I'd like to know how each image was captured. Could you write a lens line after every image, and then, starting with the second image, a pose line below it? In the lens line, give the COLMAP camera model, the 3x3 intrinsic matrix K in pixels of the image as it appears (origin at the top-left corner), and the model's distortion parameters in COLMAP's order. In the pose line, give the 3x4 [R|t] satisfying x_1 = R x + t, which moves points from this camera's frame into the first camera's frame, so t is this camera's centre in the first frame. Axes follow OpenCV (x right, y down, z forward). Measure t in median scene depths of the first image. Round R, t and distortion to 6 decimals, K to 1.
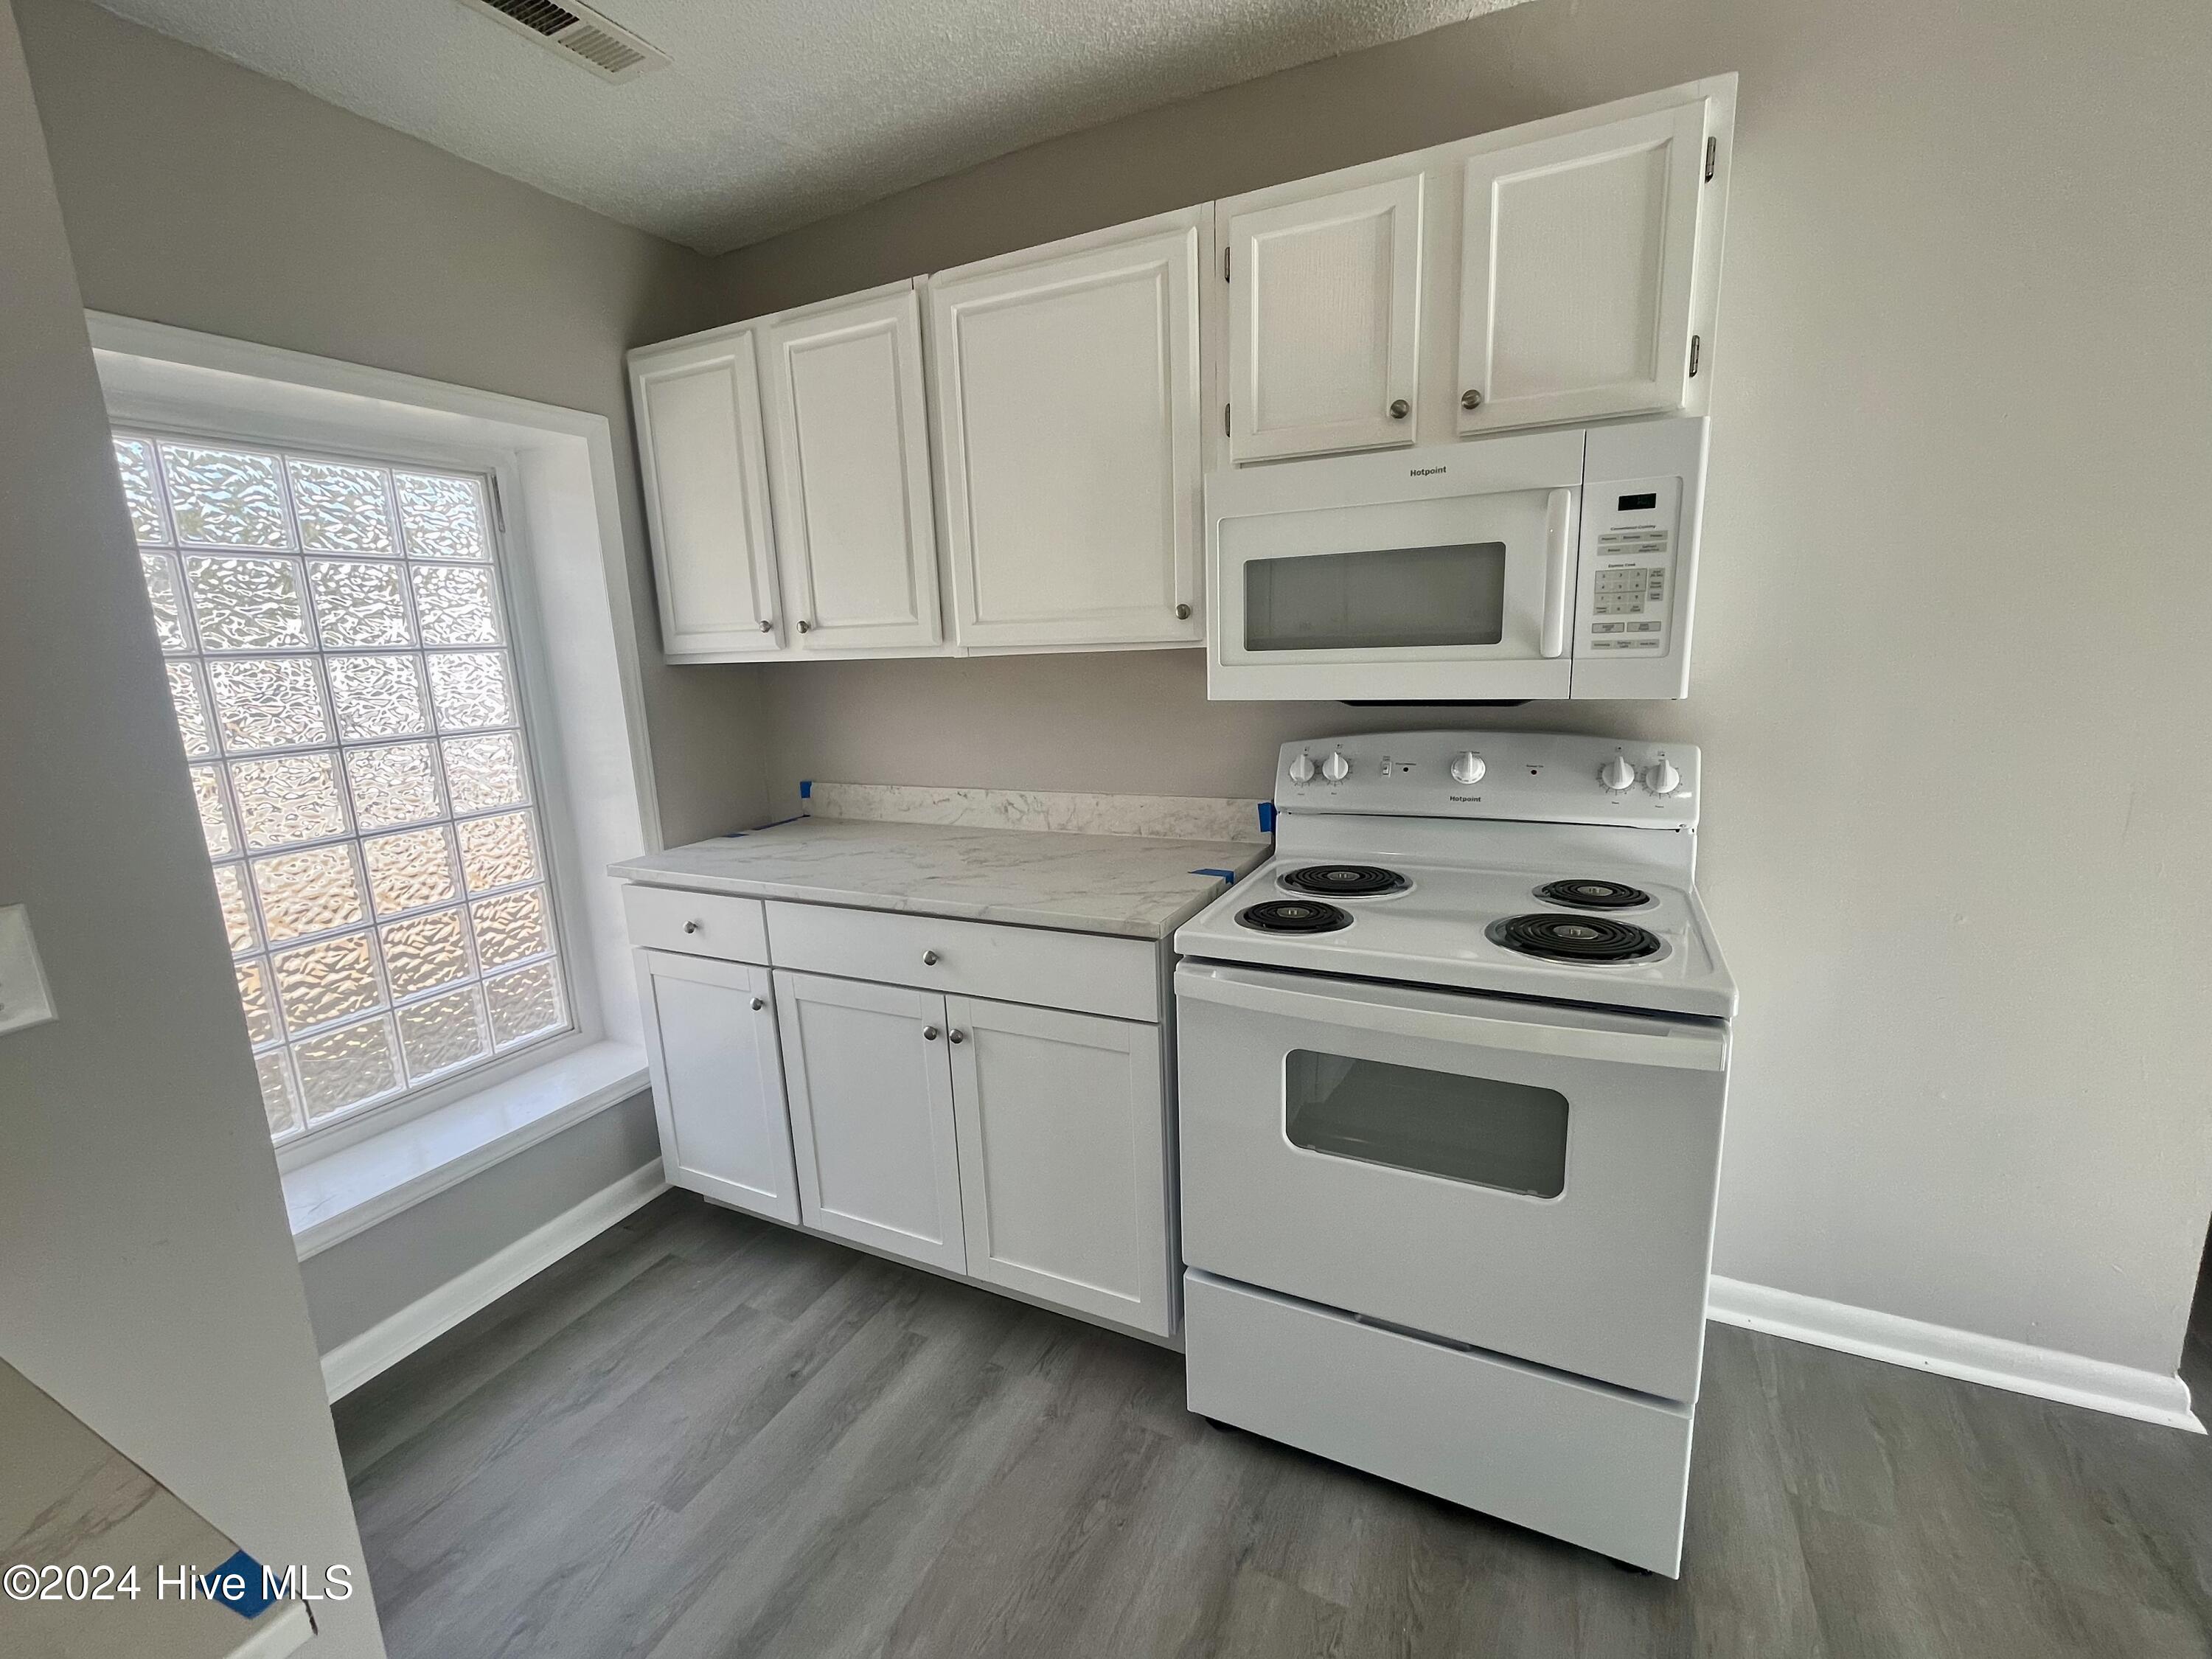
lens RADIAL K [[948.2, 0, 1106.0], [0, 948.2, 829.5], [0, 0, 1]] dist [-0.003035, -0.000263]
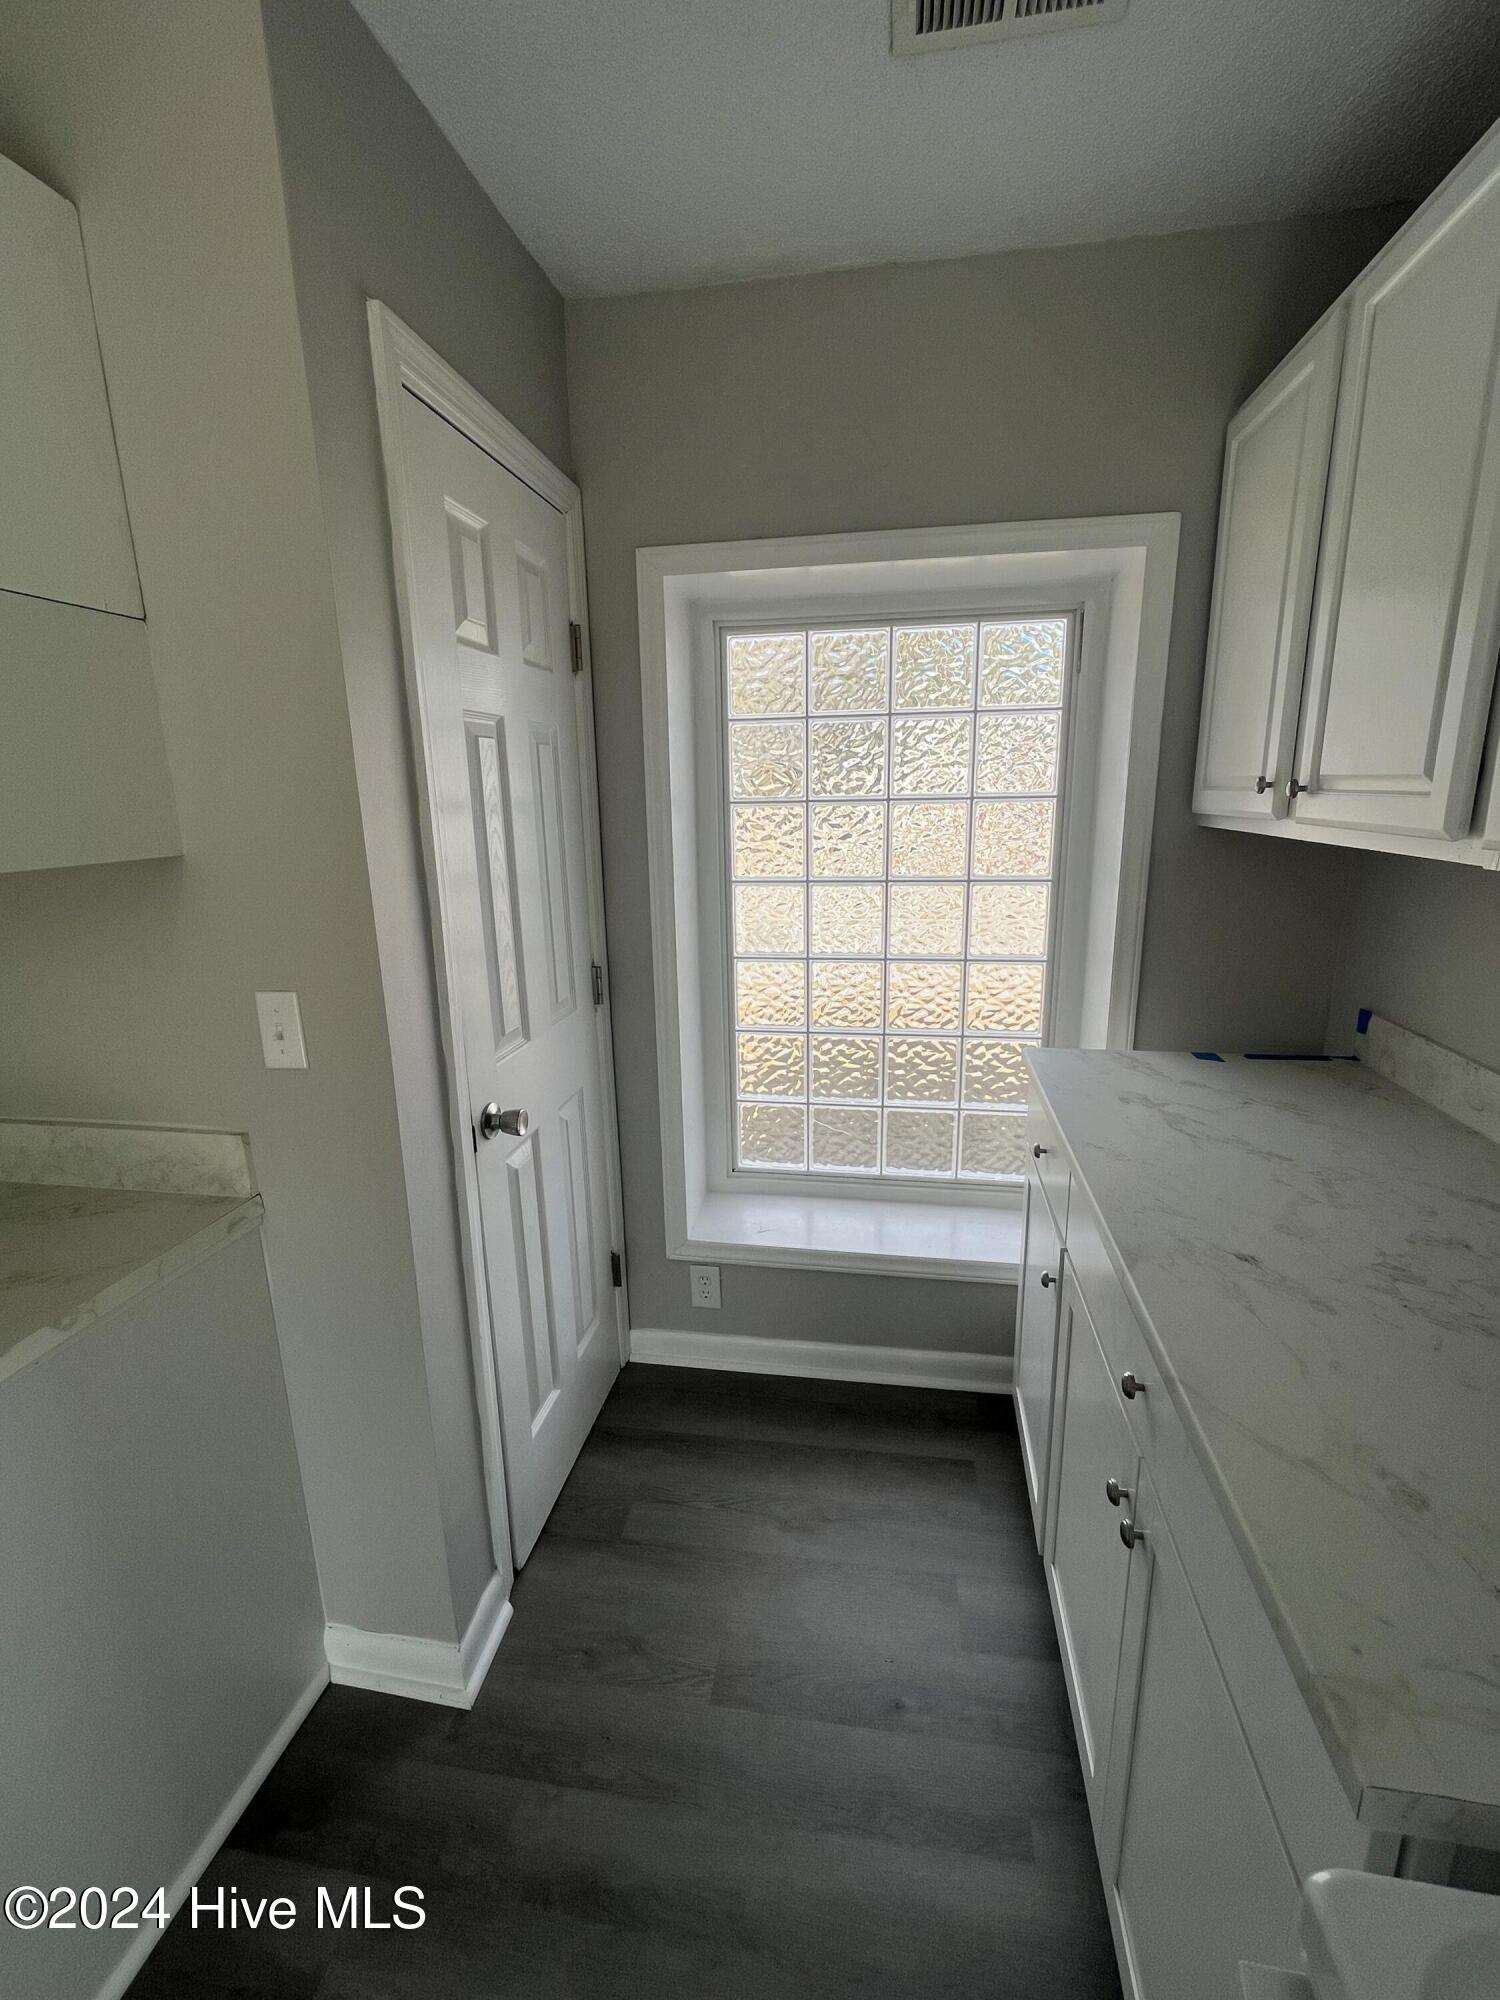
lens RADIAL K [[857.3, 0, 756.8], [0, 857.3, 993.9], [0, 0, 1]] dist [-0.003035, -0.000263]
pose [[0.287252, 0.255295, -0.923207, 0.158282], [-0.180270, 0.961013, 0.209659, -0.151164], [0.940738, 0.106202, 0.322075, 0.541271]]
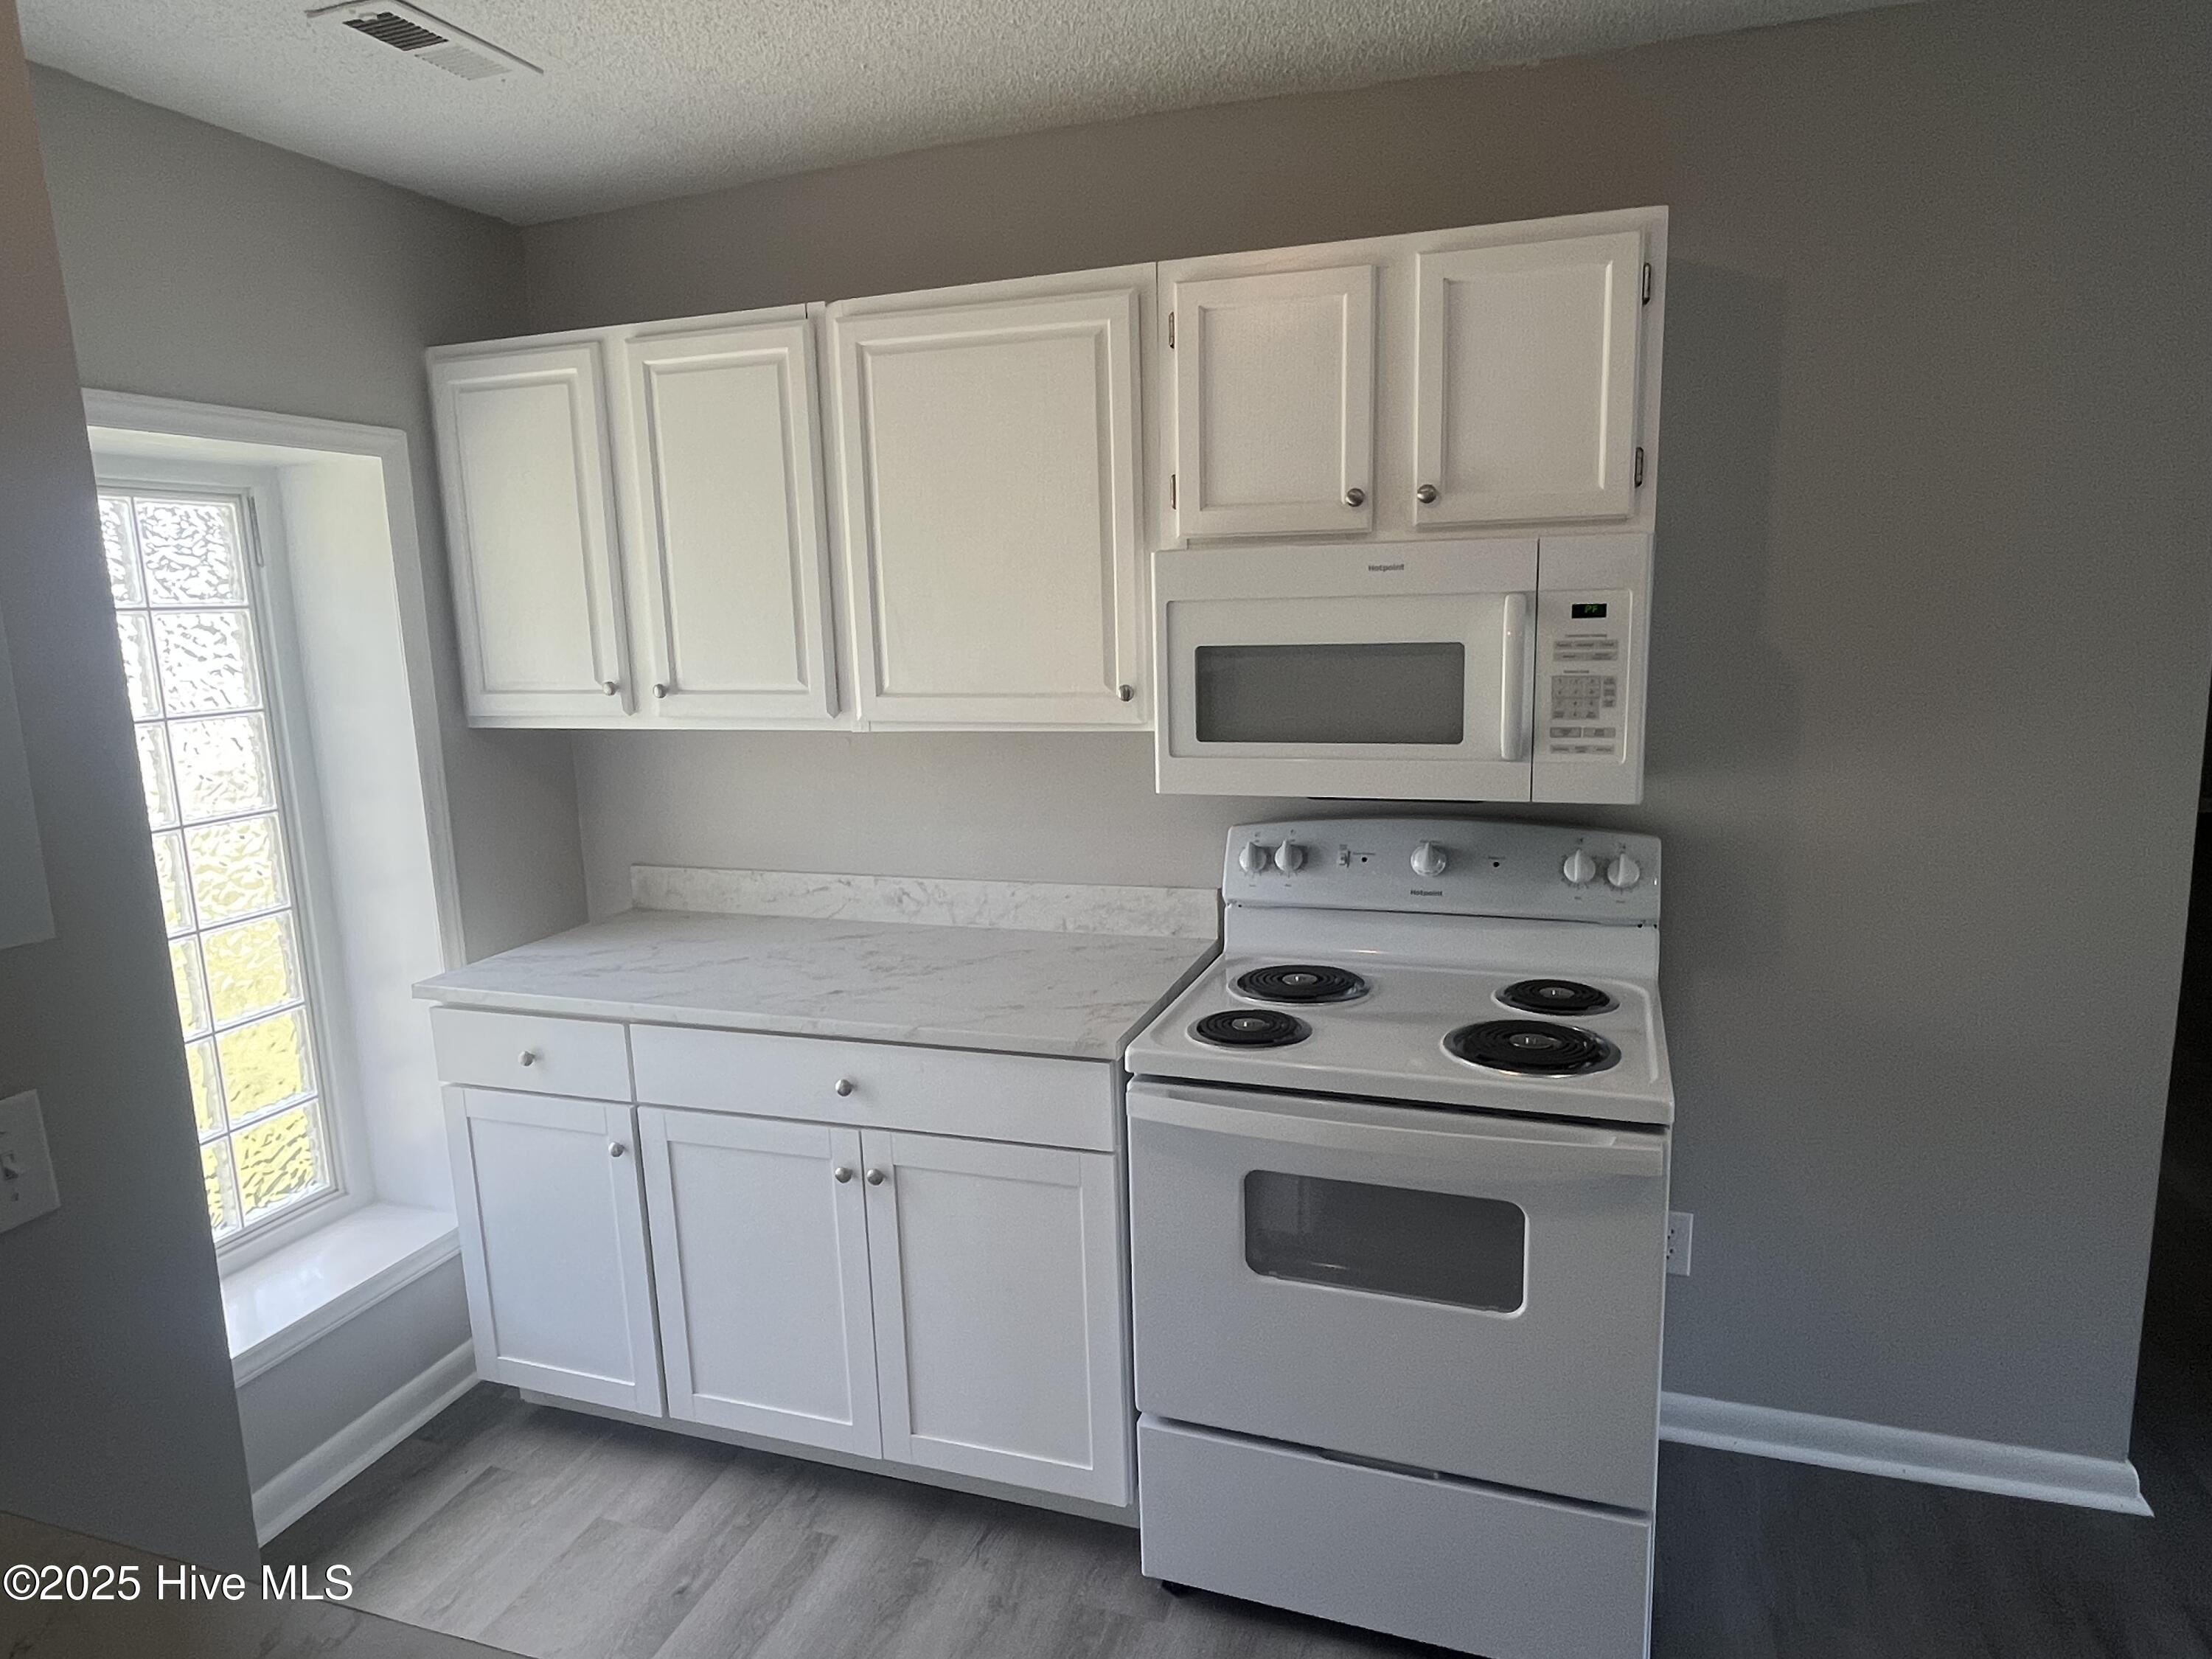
lens RADIAL K [[1314.1, 0, 1106.1], [0, 1314.1, 826.6], [0, 0, 1]] dist [0.000164, -0.001766]
pose [[0.991187, -0.013621, 0.131770, -0.094227], [0.017814, 0.999370, -0.030694, -0.057577], [-0.131269, 0.032771, 0.990805, -0.215520]]
